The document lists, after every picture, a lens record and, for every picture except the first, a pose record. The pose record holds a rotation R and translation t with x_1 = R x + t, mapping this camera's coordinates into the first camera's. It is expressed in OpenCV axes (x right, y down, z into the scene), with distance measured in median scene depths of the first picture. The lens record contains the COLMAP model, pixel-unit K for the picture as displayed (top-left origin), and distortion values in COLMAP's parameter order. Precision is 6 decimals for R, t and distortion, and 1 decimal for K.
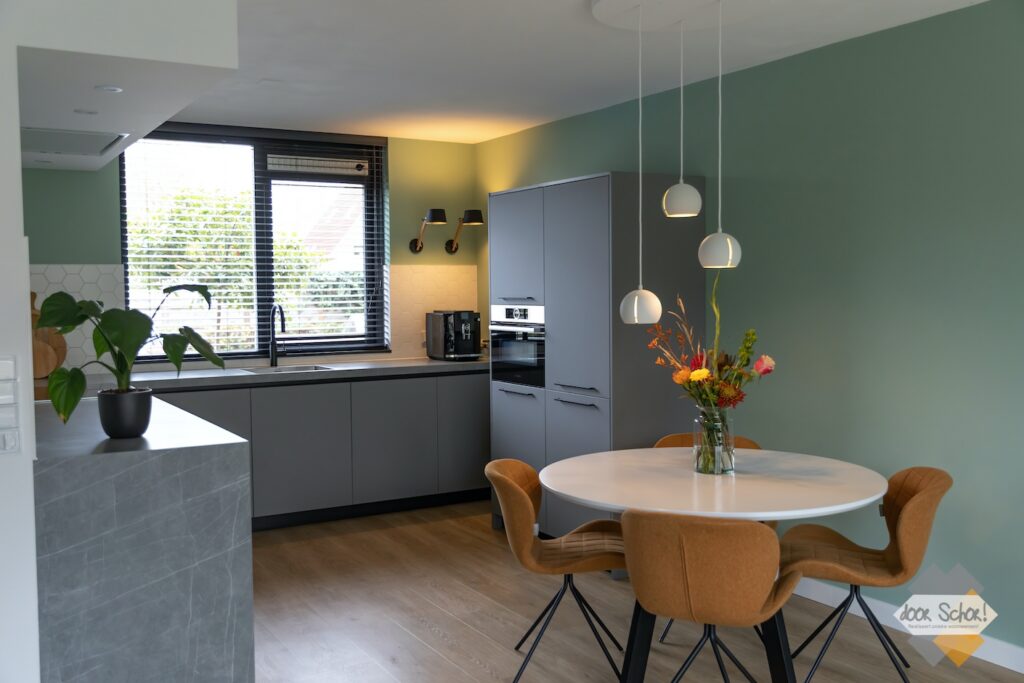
lens RADIAL K [[995.5, 0, 515.3], [0, 995.5, 350.1], [0, 0, 1]] dist [0.006399, 0.000000]
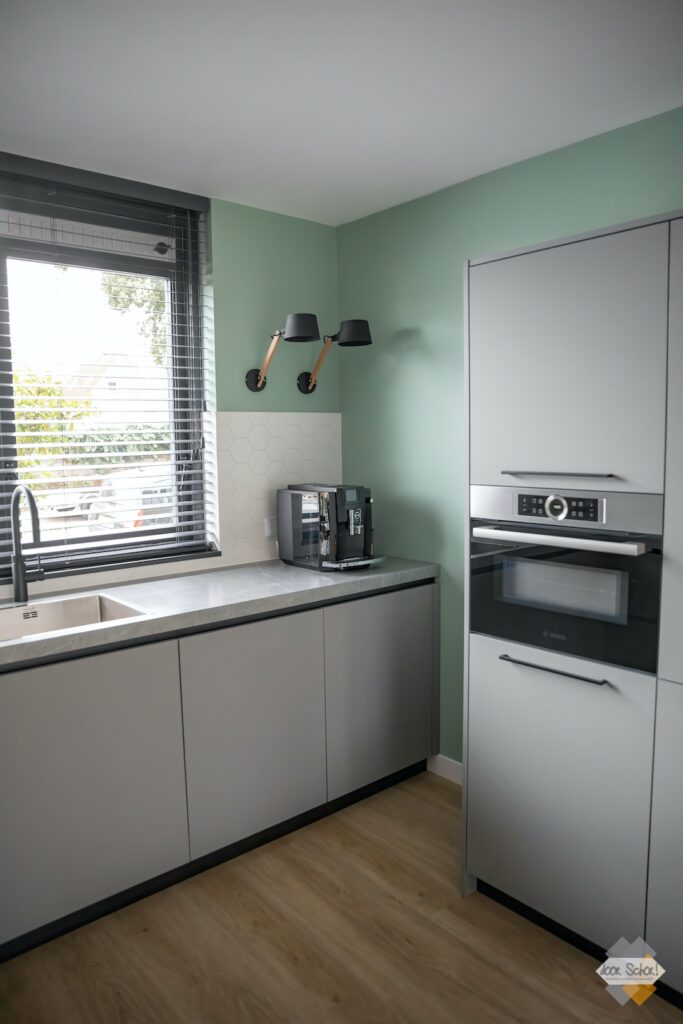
lens RADIAL K [[732.6, 0, 337.6], [0, 732.6, 515.5], [0, 0, 1]] dist [-0.079390, 0.003110]
pose [[0.984504, -0.025956, 0.173432, -0.134799], [0.018904, 0.998931, 0.042192, -0.041000], [-0.174342, -0.038259, 0.983942, 0.565364]]
